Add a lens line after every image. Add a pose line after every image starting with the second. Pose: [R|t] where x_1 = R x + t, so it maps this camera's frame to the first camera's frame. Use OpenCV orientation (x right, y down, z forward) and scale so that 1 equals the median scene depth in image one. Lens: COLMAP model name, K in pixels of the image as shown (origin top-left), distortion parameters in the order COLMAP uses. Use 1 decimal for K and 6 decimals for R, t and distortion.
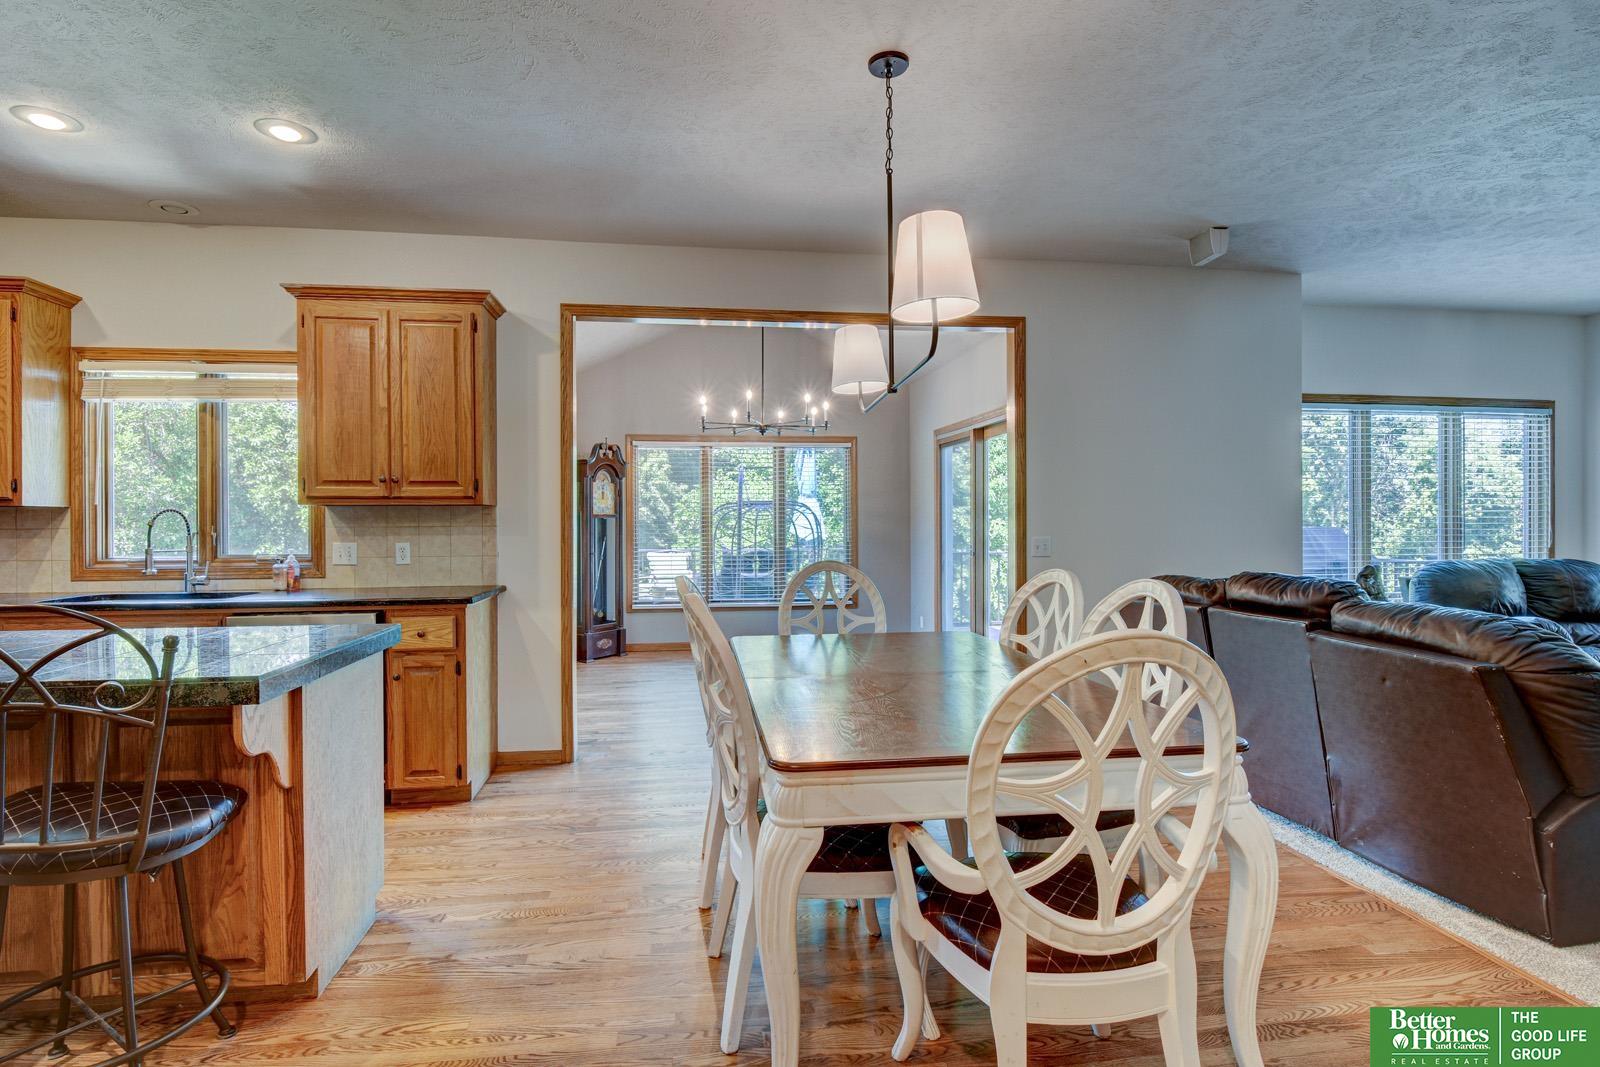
lens RADIAL K [[804.1, 0, 792.3], [0, 804.1, 525.1], [0, 0, 1]] dist [-0.011283, -0.001867]
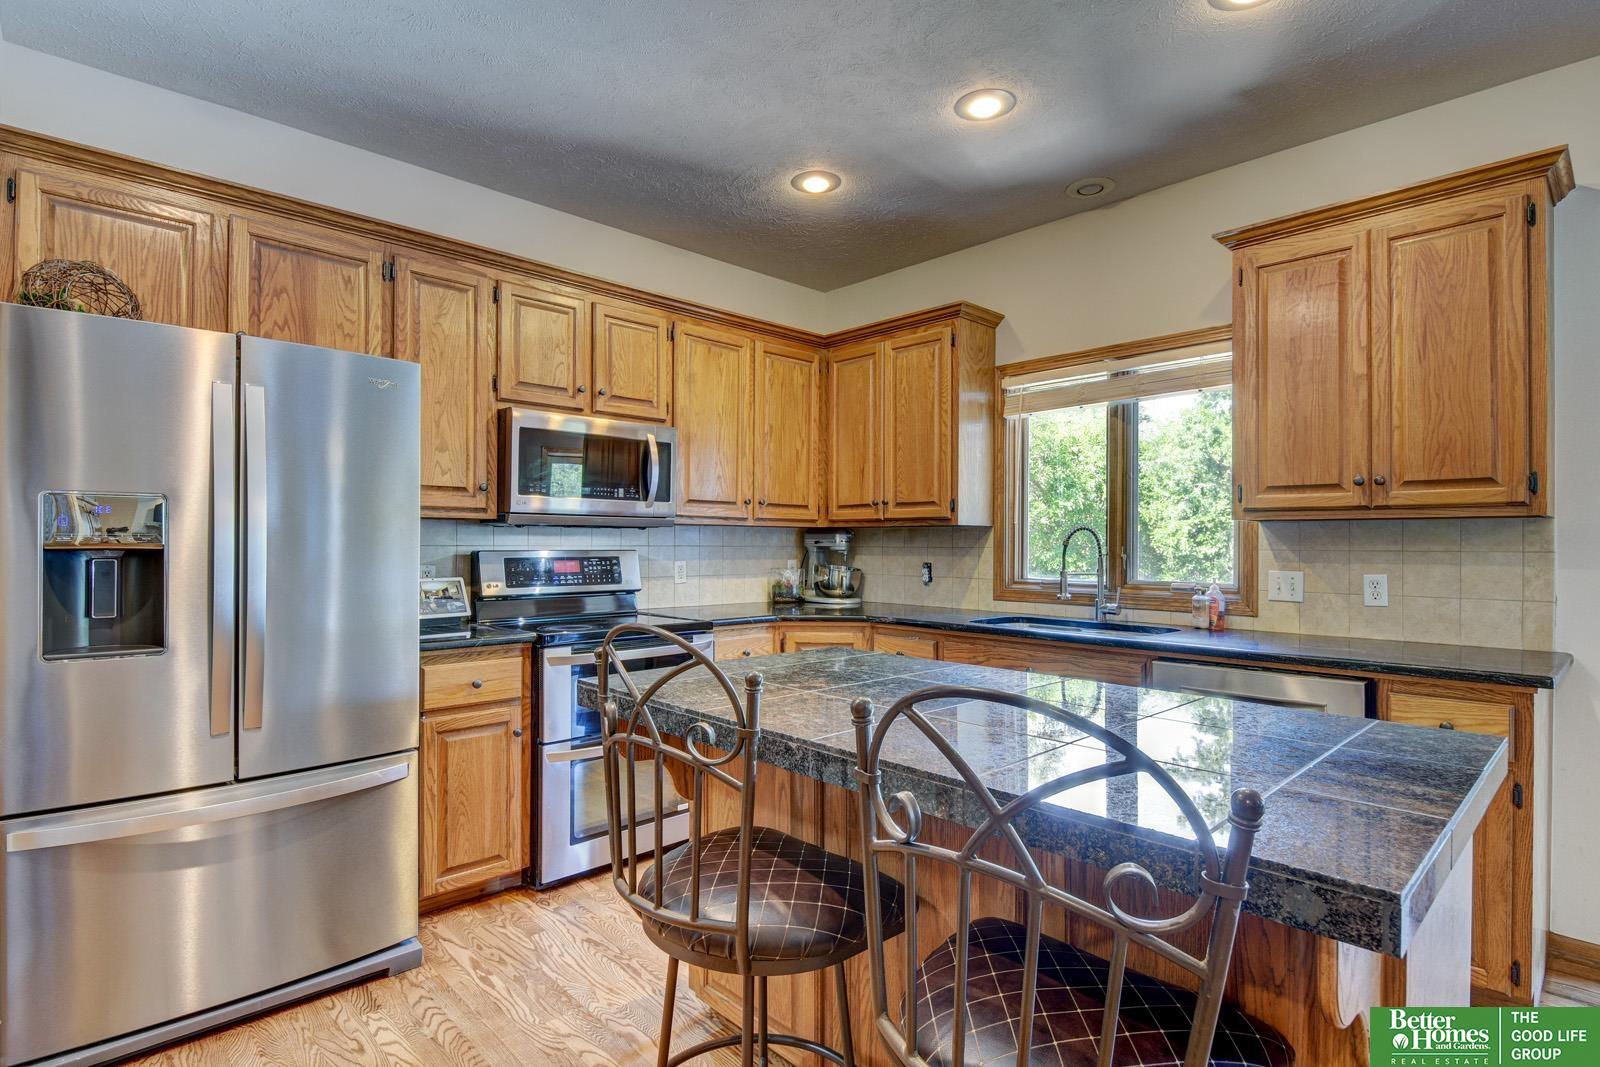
lens RADIAL K [[804.1, 0, 805.1], [0, 804.1, 534.9], [0, 0, 1]] dist [-0.011283, -0.001867]
pose [[0.586124, -0.000635, -0.810221, -0.225993], [-0.011363, 0.999895, -0.009003, 0.000058], [0.810142, 0.014484, 0.586055, 0.213322]]
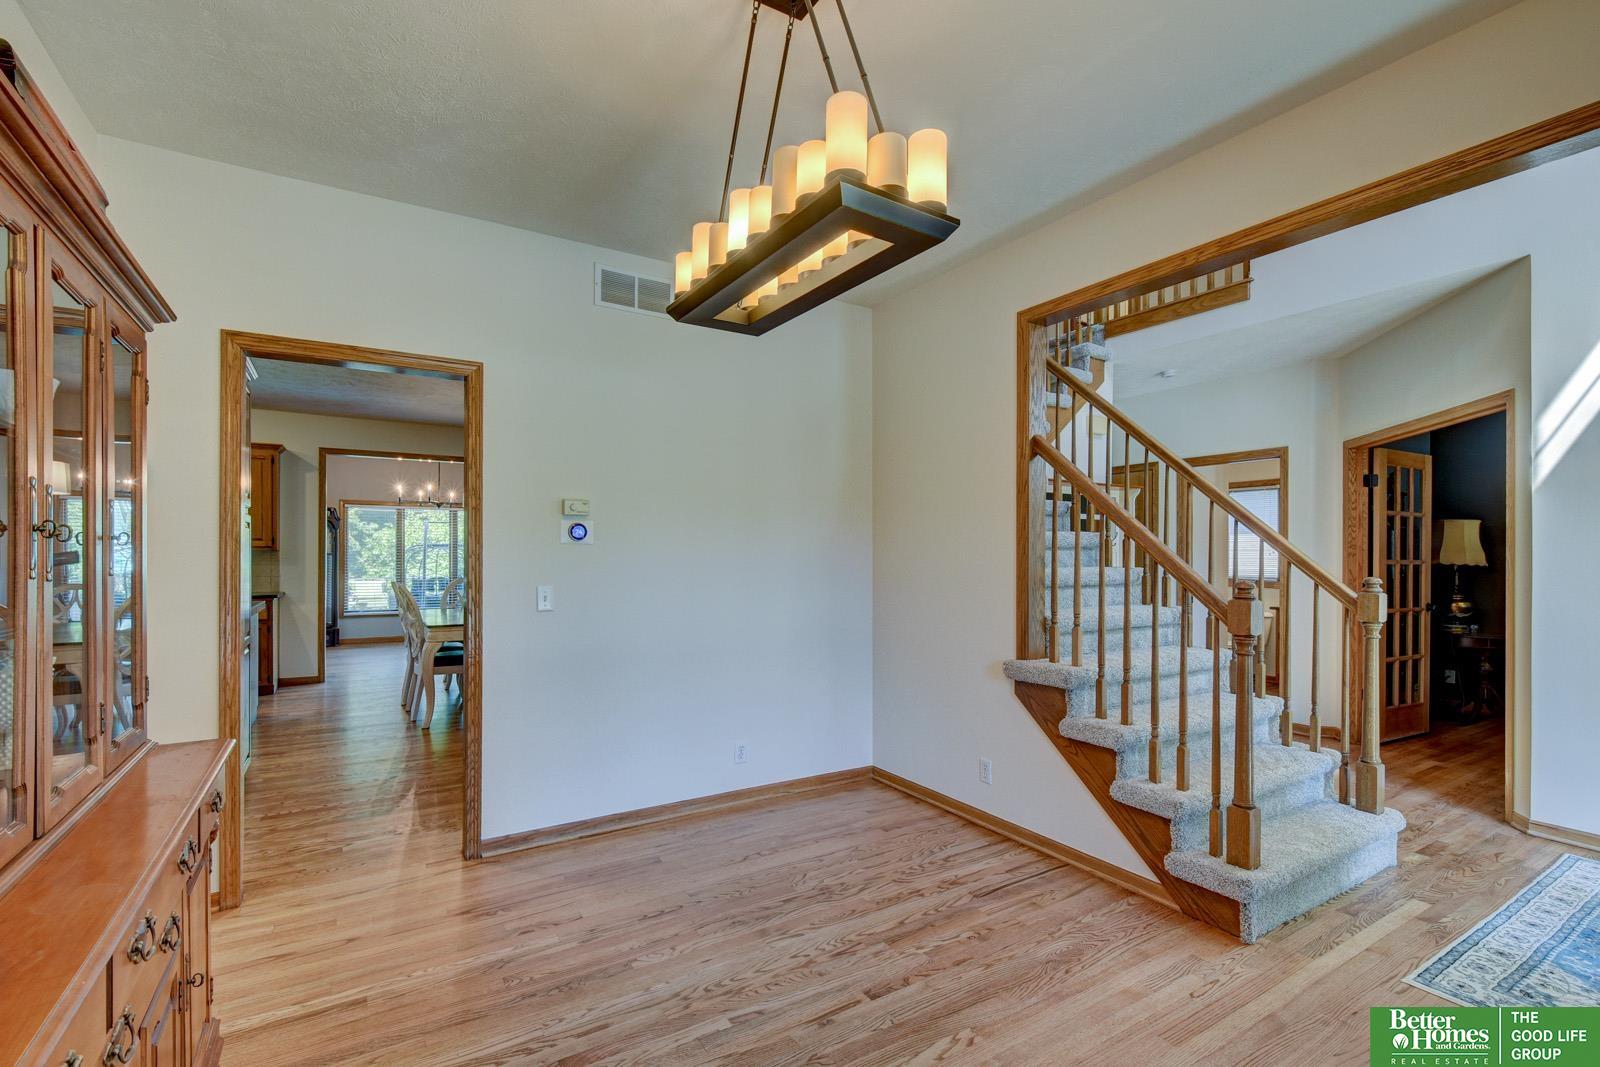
lens RADIAL K [[715.7, 0, 800.0], [0, 715.7, 558.5], [0, 0, 1]] dist [-0.000601, 0.000000]
pose [[0.917223, 0.003027, 0.398362, 0.098843], [-0.002904, 0.999995, -0.000910, -0.007153], [-0.398363, -0.000322, 0.917228, -1.130749]]
